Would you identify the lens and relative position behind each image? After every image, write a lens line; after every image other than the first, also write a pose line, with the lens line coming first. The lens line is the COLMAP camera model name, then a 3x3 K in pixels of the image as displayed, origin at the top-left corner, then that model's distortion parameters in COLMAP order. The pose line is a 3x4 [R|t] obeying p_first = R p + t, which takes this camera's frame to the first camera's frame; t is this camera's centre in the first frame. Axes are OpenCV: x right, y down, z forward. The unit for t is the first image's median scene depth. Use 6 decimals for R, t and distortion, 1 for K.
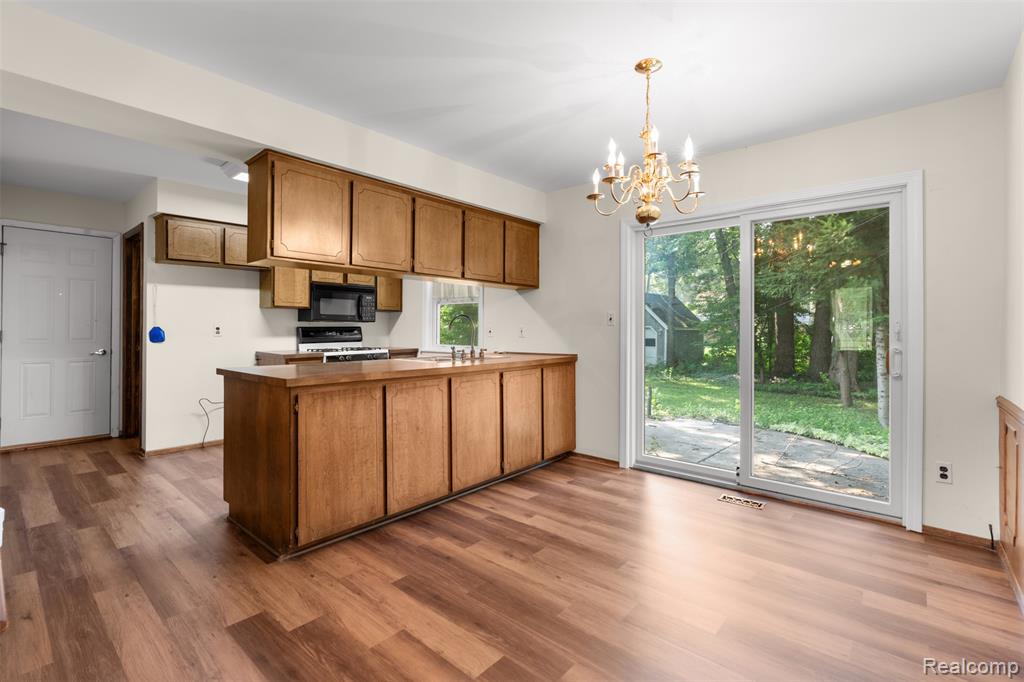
lens RADIAL K [[467.5, 0, 511.5], [0, 467.5, 330.7], [0, 0, 1]] dist [0.005047, 0.002662]
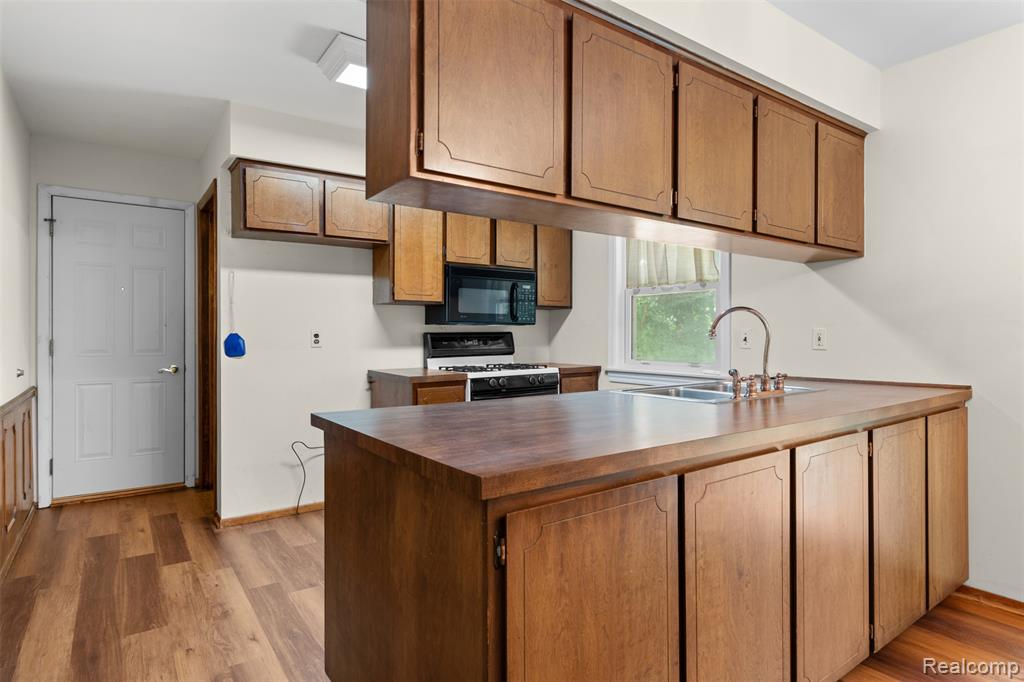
lens RADIAL K [[556.1, 0, 512.5], [0, 556.1, 340.8], [0, 0, 1]] dist [0.004021, 0.000145]
pose [[0.974670, -0.001504, -0.223642, -0.193113], [0.002938, 0.999977, 0.006080, -0.001525], [0.223628, -0.006583, 0.974652, 0.316516]]
